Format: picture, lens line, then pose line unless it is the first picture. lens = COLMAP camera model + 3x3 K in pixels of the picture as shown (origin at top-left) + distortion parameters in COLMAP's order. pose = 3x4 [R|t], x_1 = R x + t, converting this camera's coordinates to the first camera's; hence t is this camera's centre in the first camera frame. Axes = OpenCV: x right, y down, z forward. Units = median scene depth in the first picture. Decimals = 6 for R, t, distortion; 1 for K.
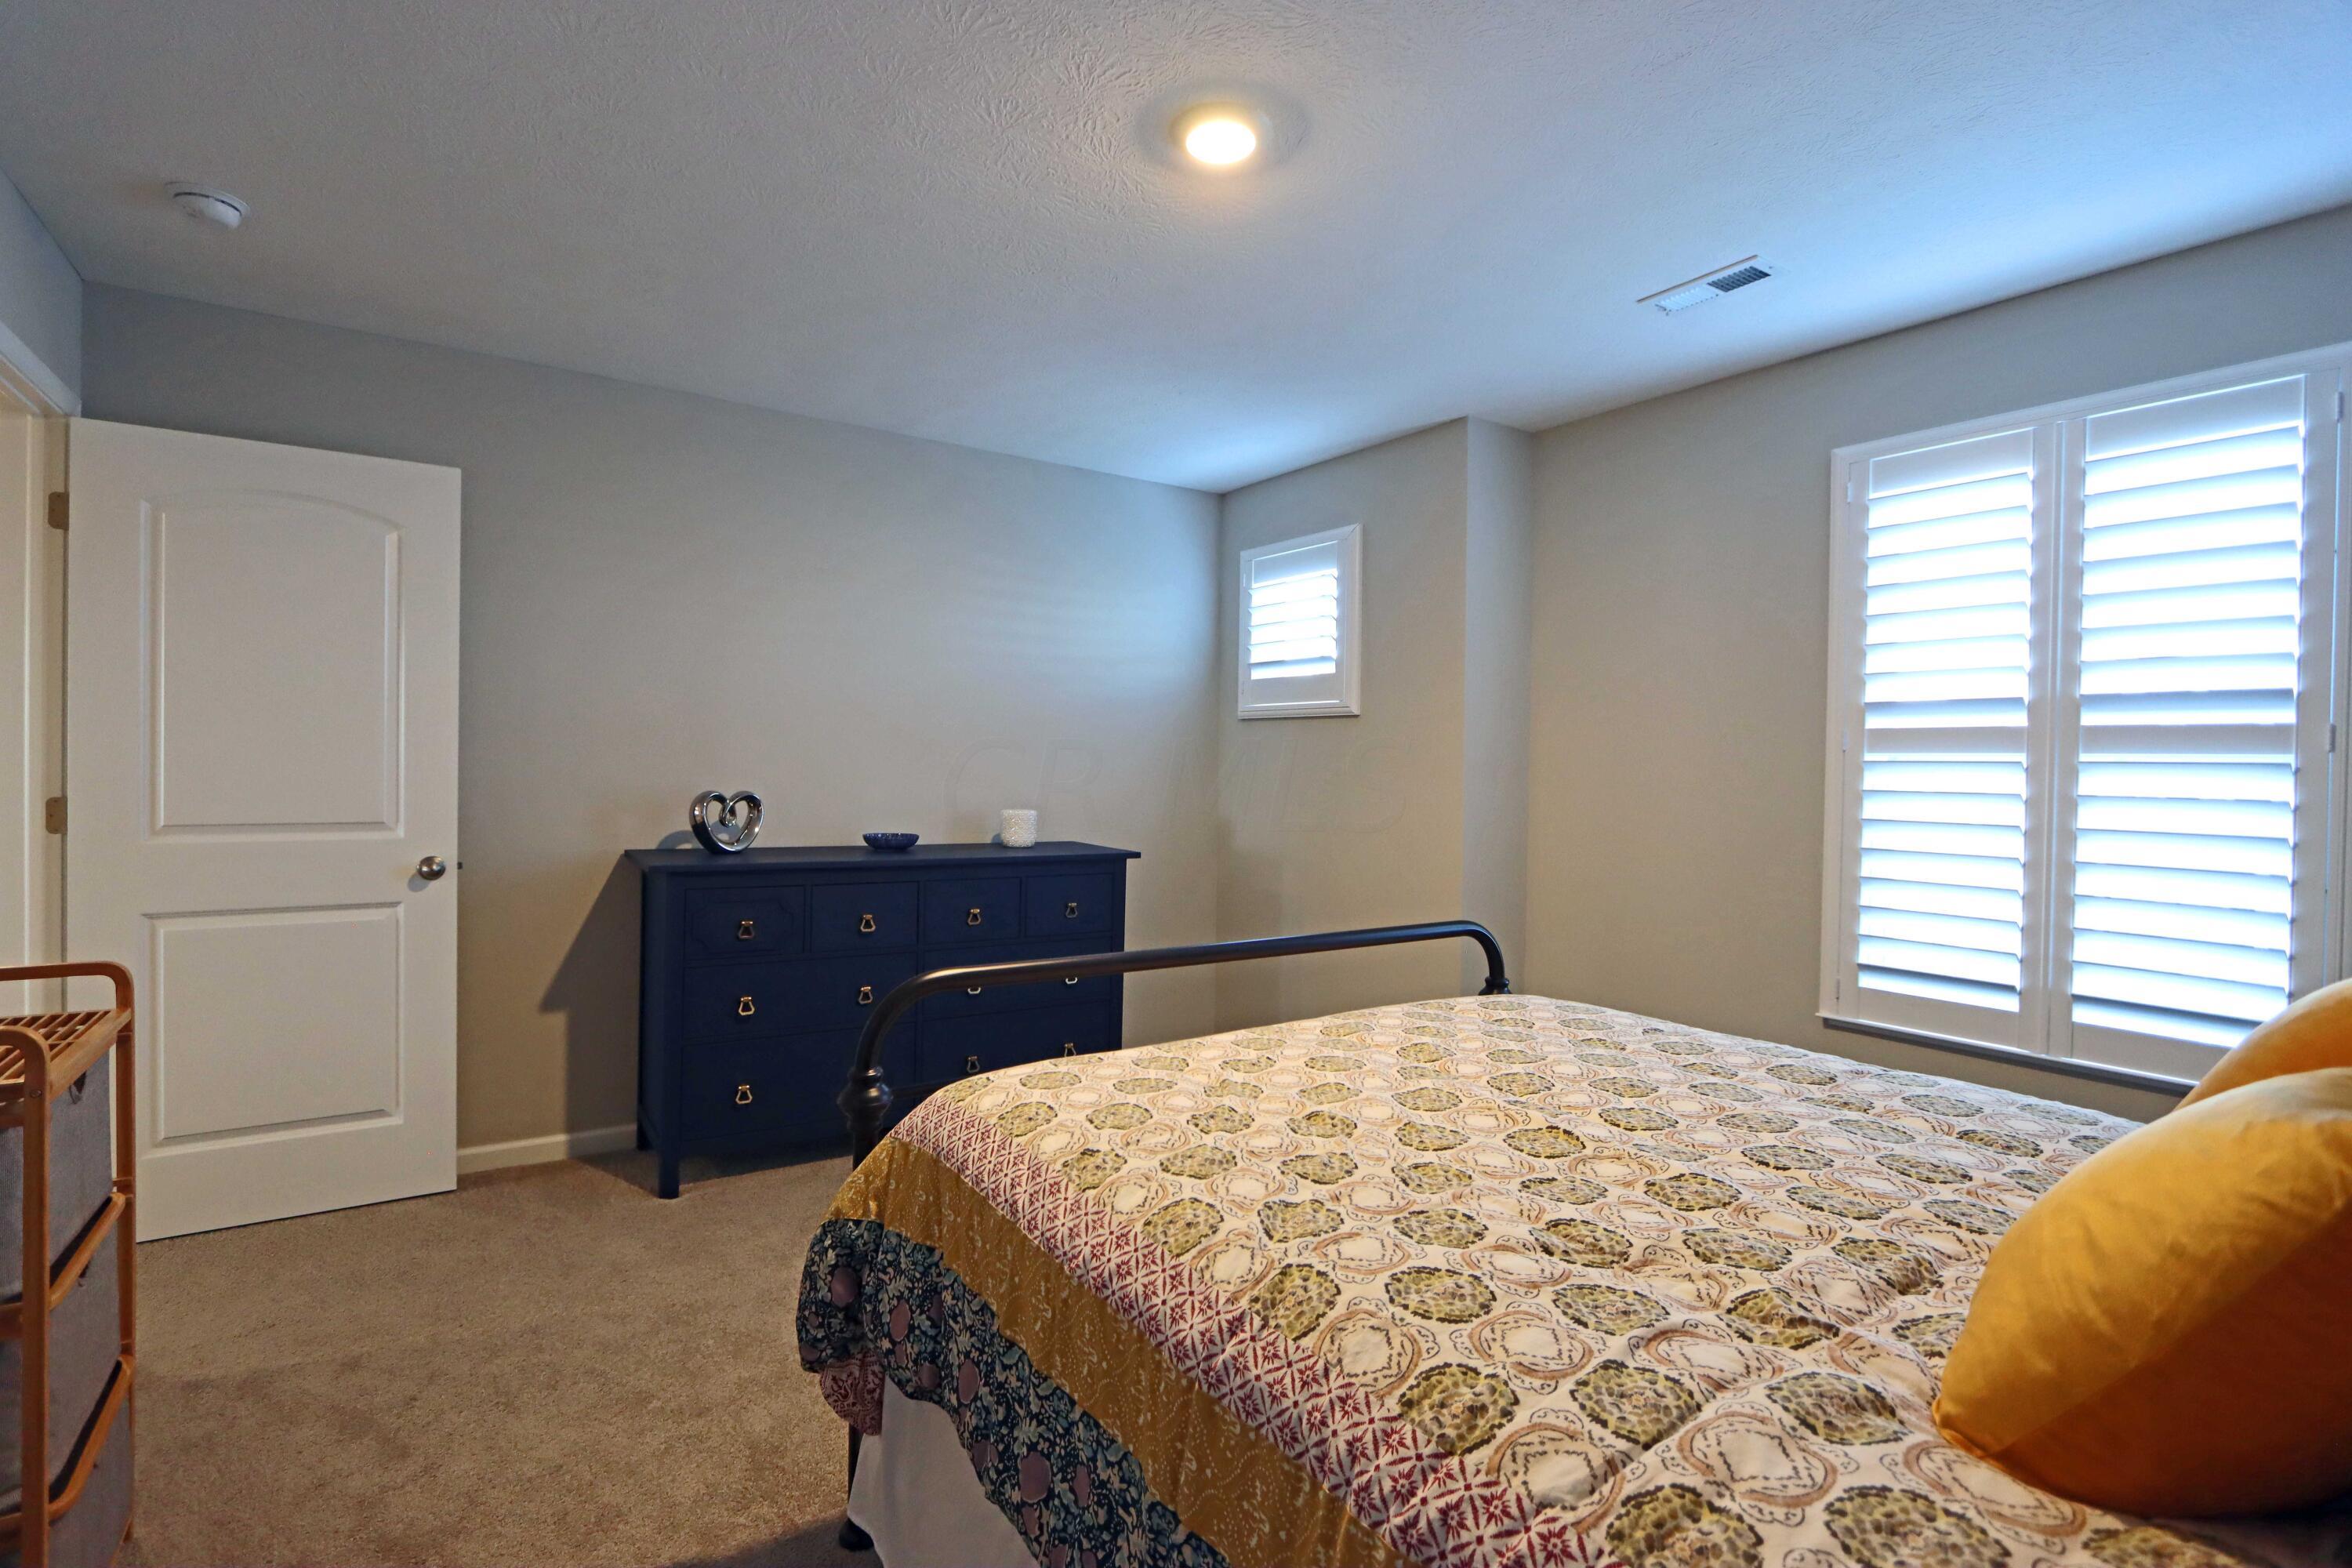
lens RADIAL K [[1108.0, 0, 1161.5], [0, 1108.0, 774.7], [0, 0, 1]] dist [-0.000405, -0.000081]
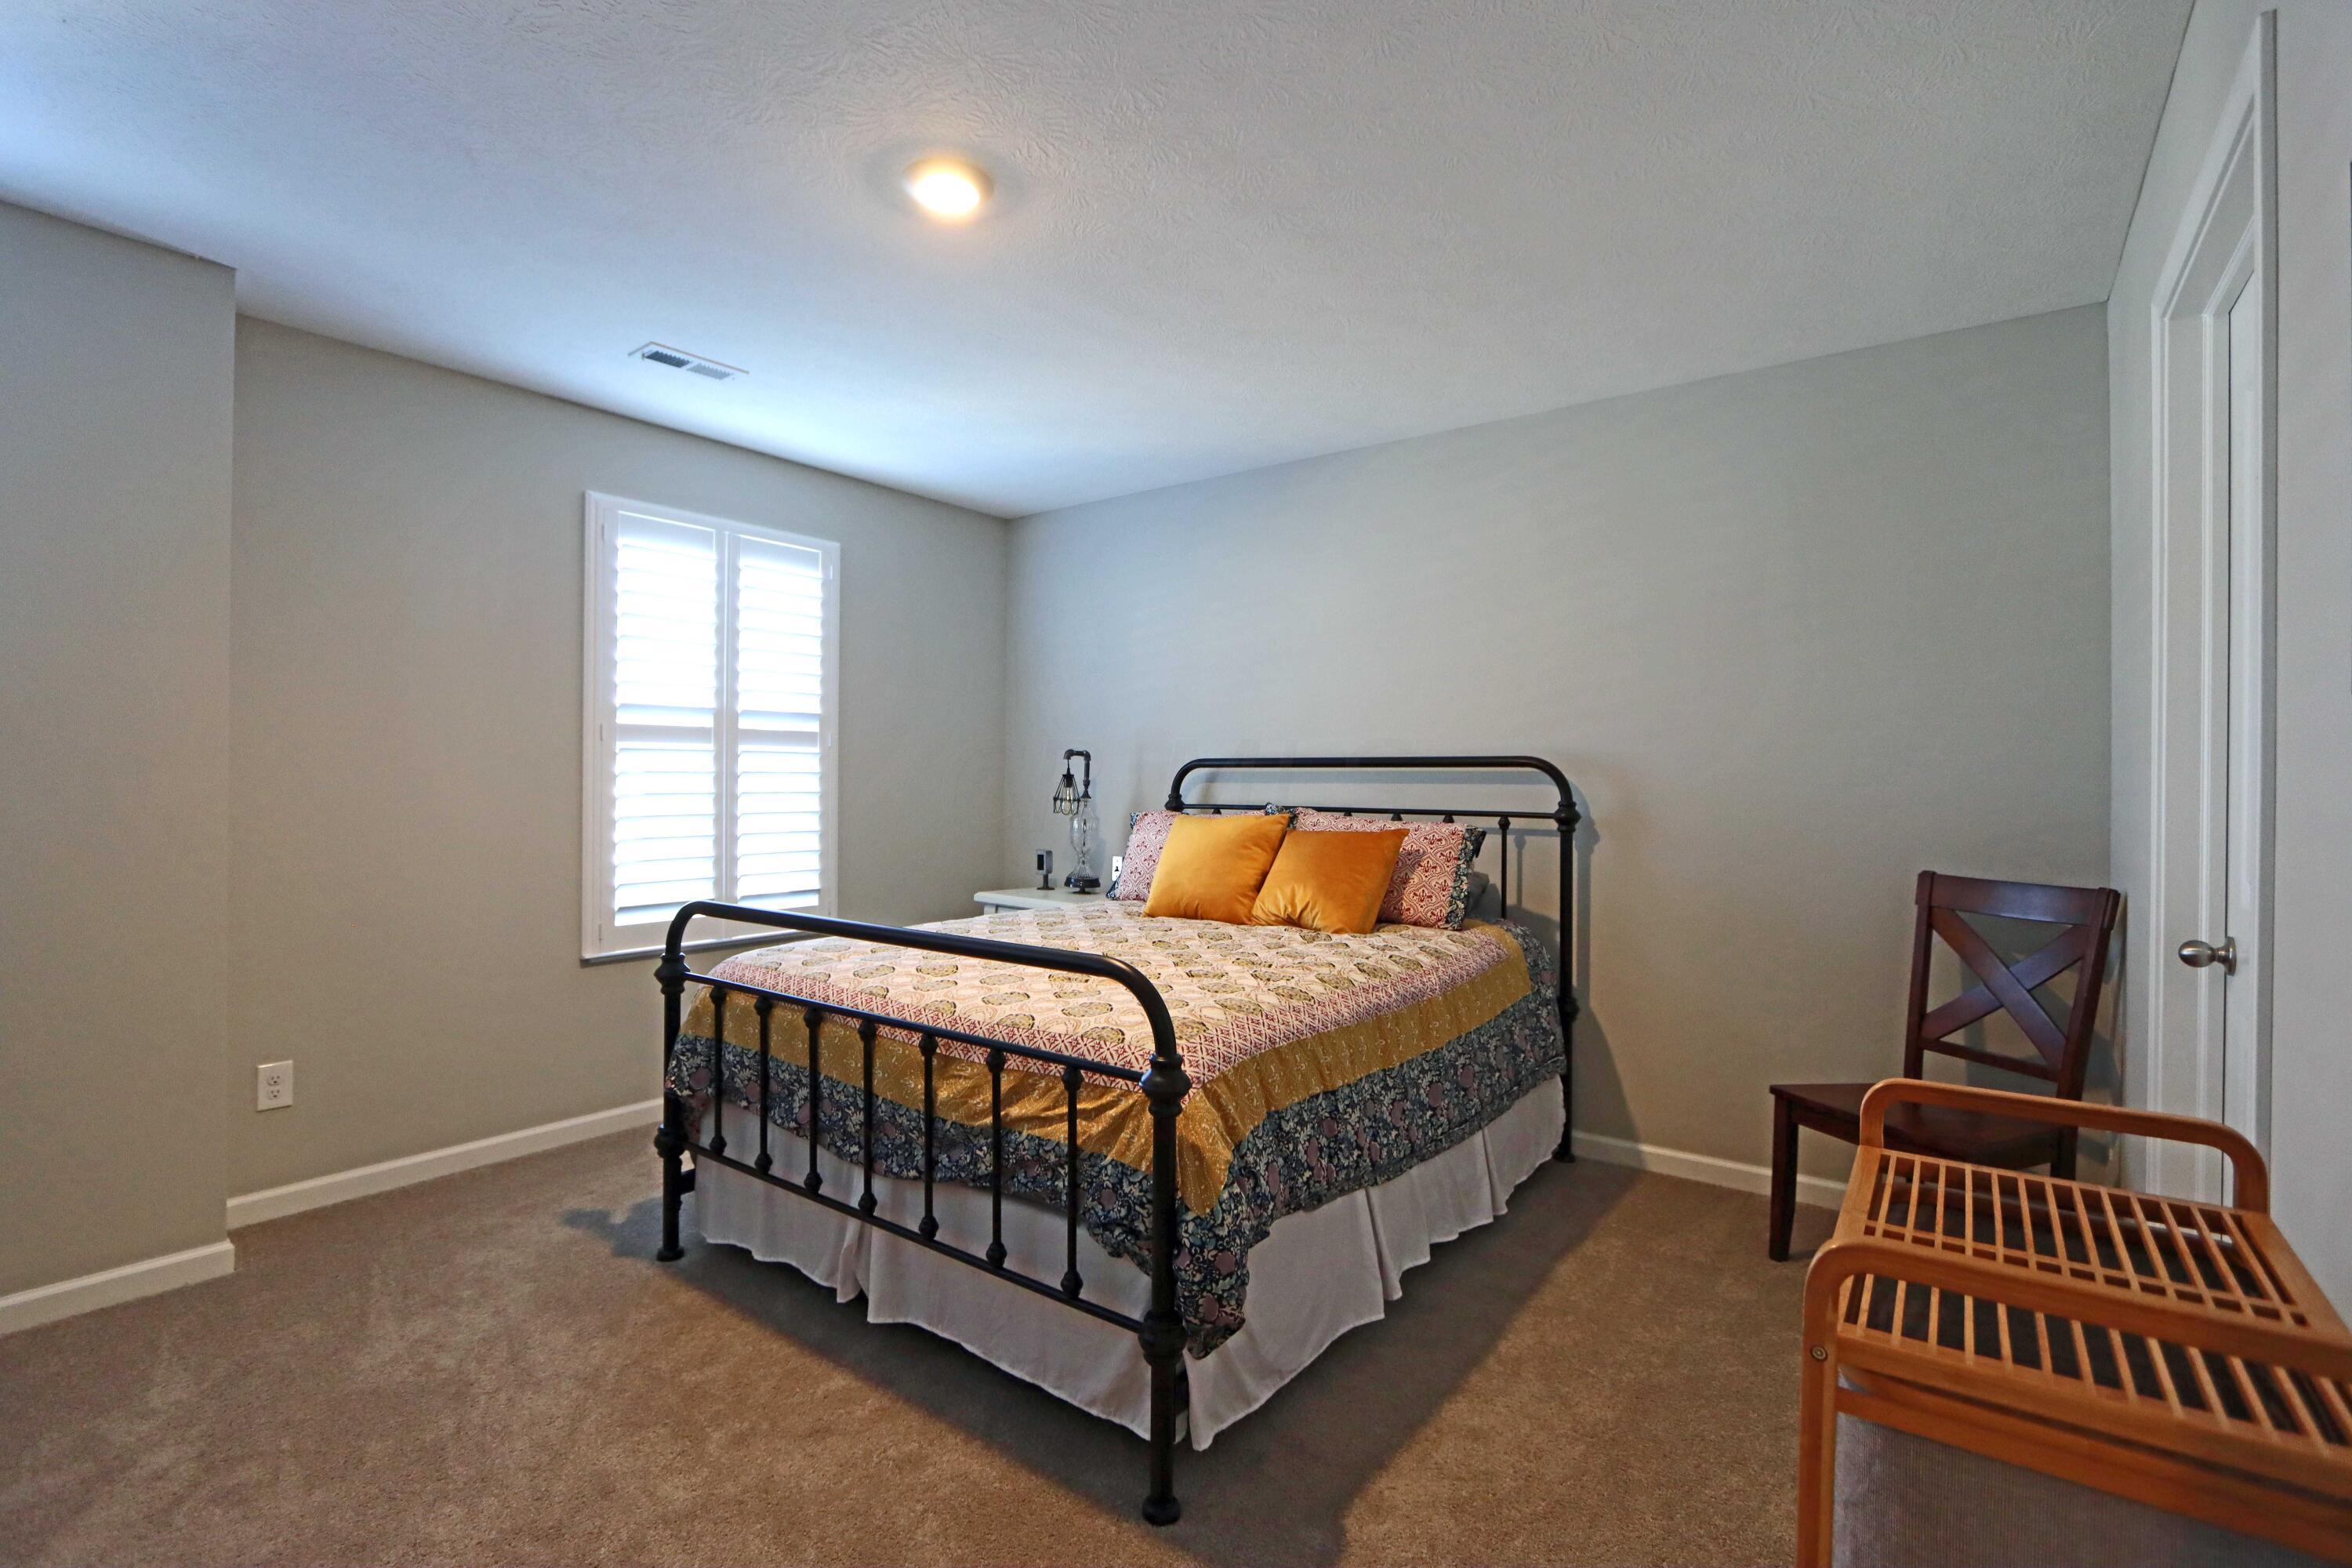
lens RADIAL K [[1108.0, 0, 1161.5], [0, 1108.0, 774.7], [0, 0, 1]] dist [-0.000405, -0.000081]
pose [[-0.329774, -0.026227, 0.943696, -0.874728], [-0.008509, 0.999656, 0.024809, -0.021047], [-0.944022, 0.000151, -0.329884, 0.939834]]
